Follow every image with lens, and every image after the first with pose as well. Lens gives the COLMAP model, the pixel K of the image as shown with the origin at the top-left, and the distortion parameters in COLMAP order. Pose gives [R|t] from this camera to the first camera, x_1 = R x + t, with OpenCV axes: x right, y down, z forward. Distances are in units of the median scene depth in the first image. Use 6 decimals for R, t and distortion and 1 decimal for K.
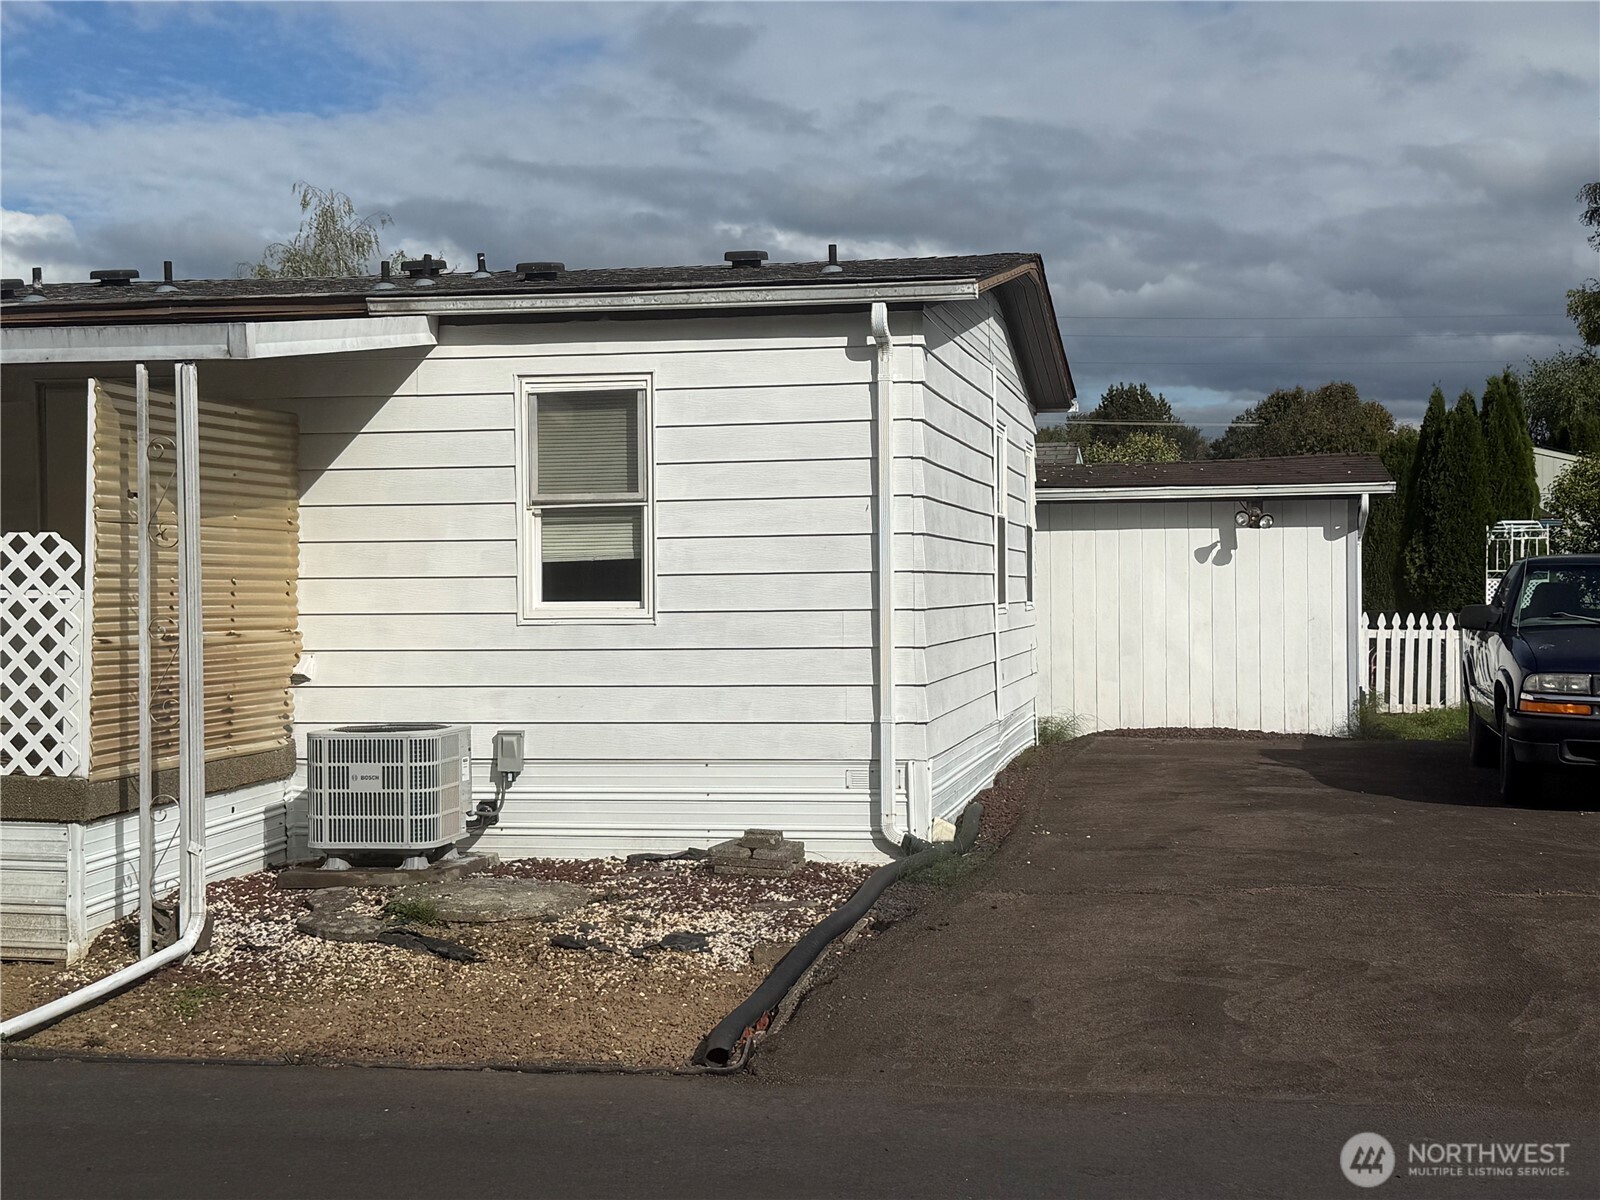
lens RADIAL K [[2164.5, 0, 804.4], [0, 2164.5, 591.2], [0, 0, 1]] dist [0.125250, 0.000000]
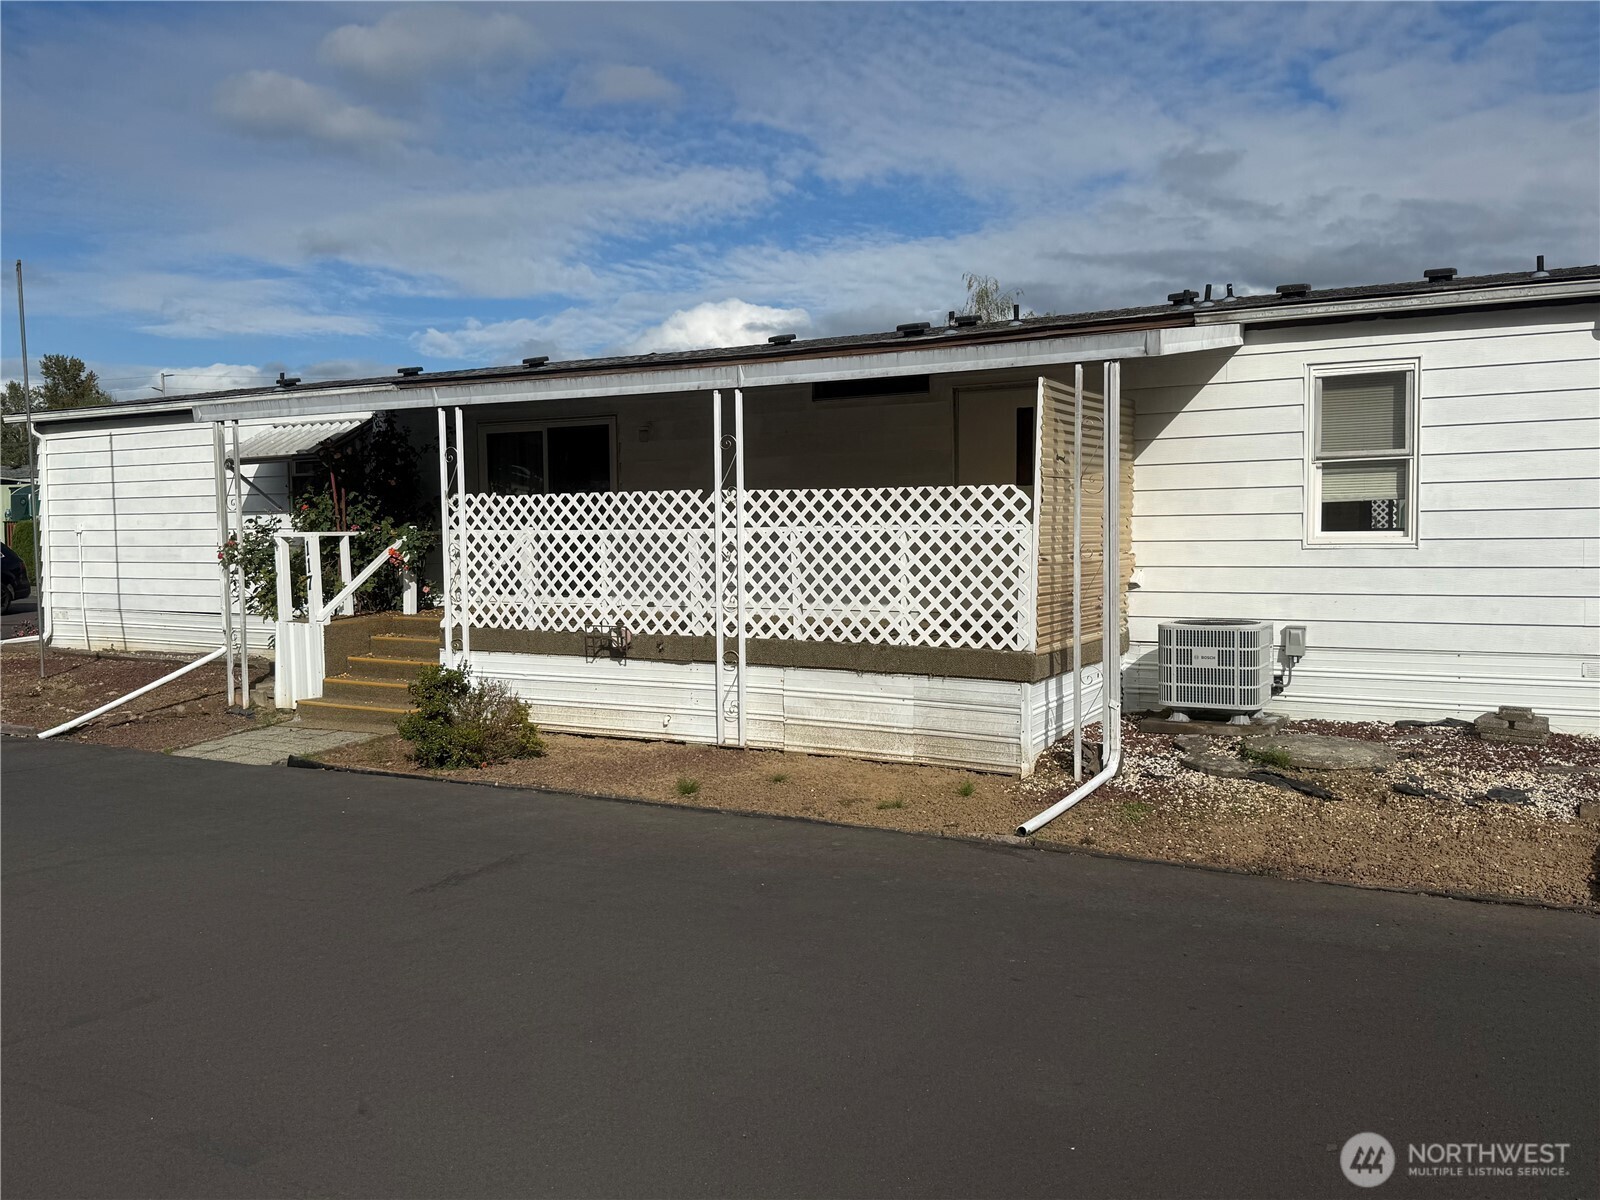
lens RADIAL K [[1337.2, 0, 795.6], [0, 1337.2, 591.5], [0, 0, 1]] dist [0.080976, -0.095920]
pose [[0.947226, 0.013240, -0.320293, -0.156834], [0.001729, 0.998921, 0.046408, 0.002332], [0.320562, -0.044513, 0.946181, 0.087723]]
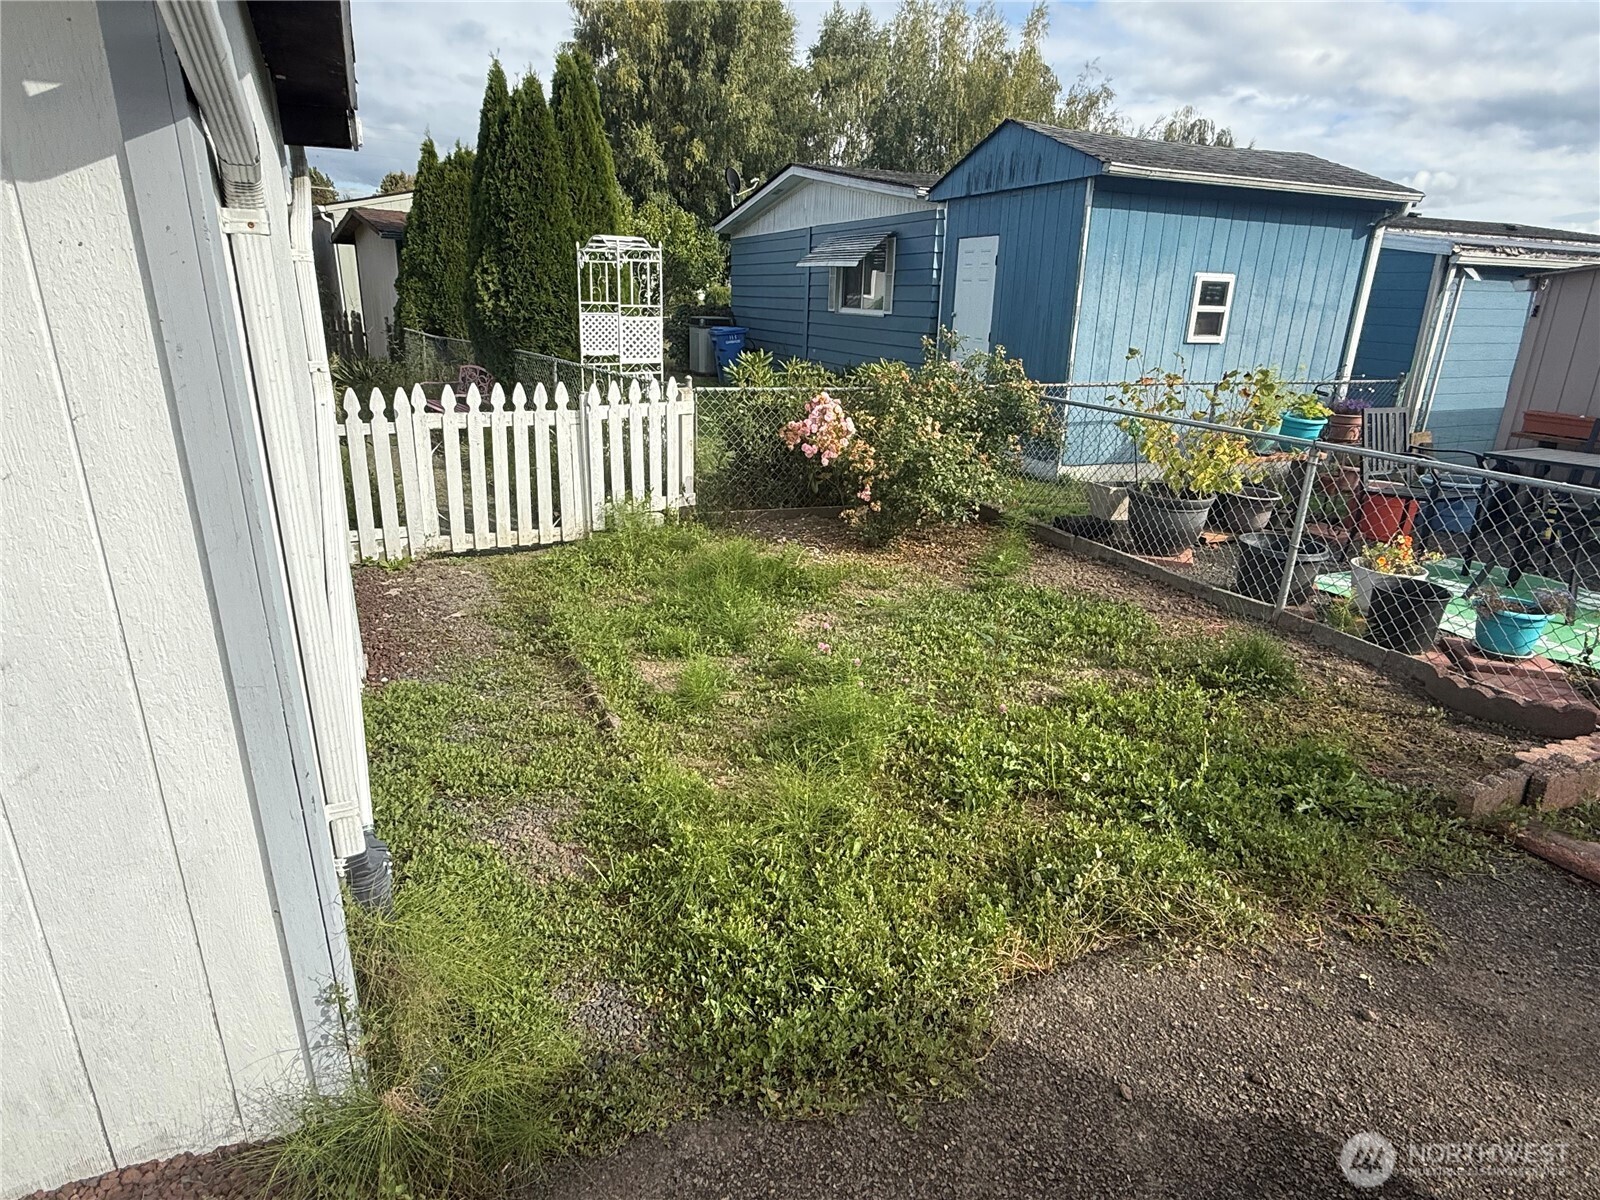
lens RADIAL K [[887.9, 0, 795.4], [0, 887.9, 591.8], [0, 0, 1]] dist [0.002833, 0.001144]
pose [[0.824317, -0.154672, 0.544590, 0.387402], [-0.028209, 0.949538, 0.312382, -0.026482], [-0.565426, -0.272864, 0.778356, 1.425602]]
